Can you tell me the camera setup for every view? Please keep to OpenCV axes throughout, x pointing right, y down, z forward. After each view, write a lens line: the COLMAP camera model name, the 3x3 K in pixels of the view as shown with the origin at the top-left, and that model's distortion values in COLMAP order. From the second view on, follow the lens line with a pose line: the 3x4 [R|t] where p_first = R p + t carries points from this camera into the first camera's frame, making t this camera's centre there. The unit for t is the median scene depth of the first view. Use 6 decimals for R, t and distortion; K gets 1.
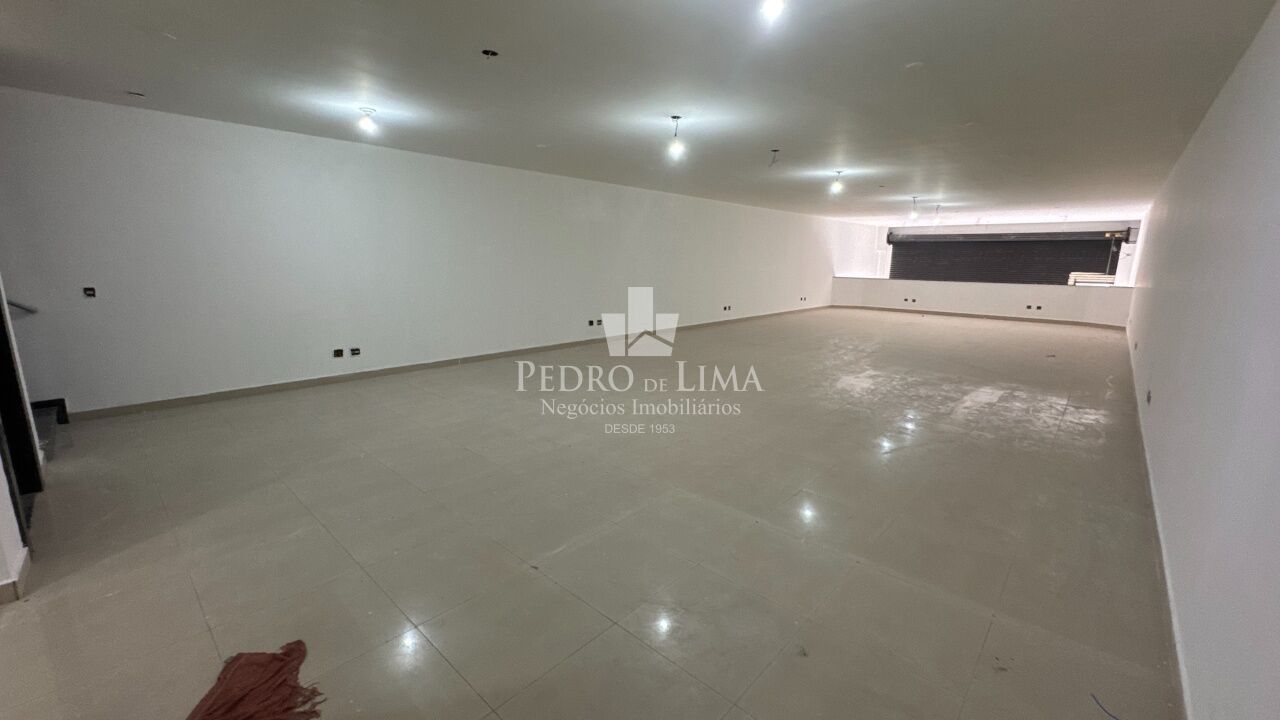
lens RADIAL K [[517.6, 0, 641.1], [0, 517.6, 371.1], [0, 0, 1]] dist [-0.001779, -0.000166]
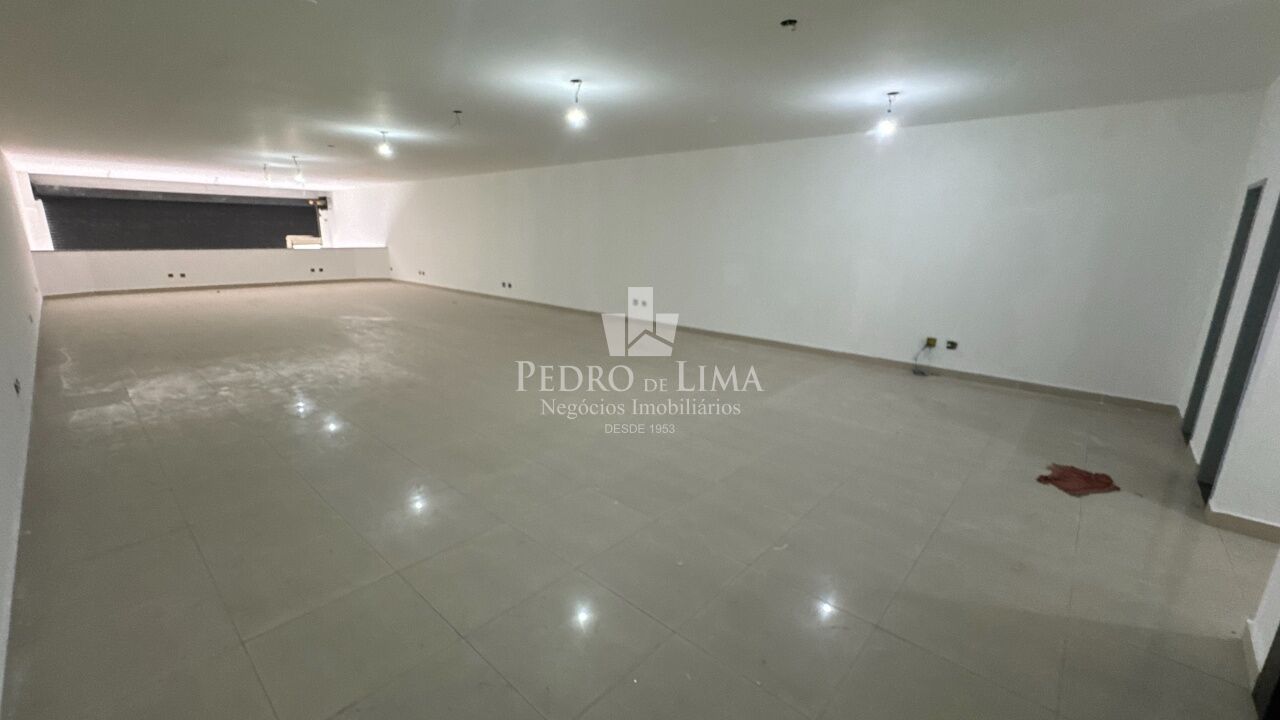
lens RADIAL K [[524.4, 0, 640.0], [0, 524.4, 360.0], [0, 0, 1]] dist [0.000874, 0.000187]
pose [[-0.011588, -0.249461, 0.968315, -0.317287], [0.200216, 0.948191, 0.246673, -0.072785], [-0.979683, 0.196731, 0.038958, 0.307888]]
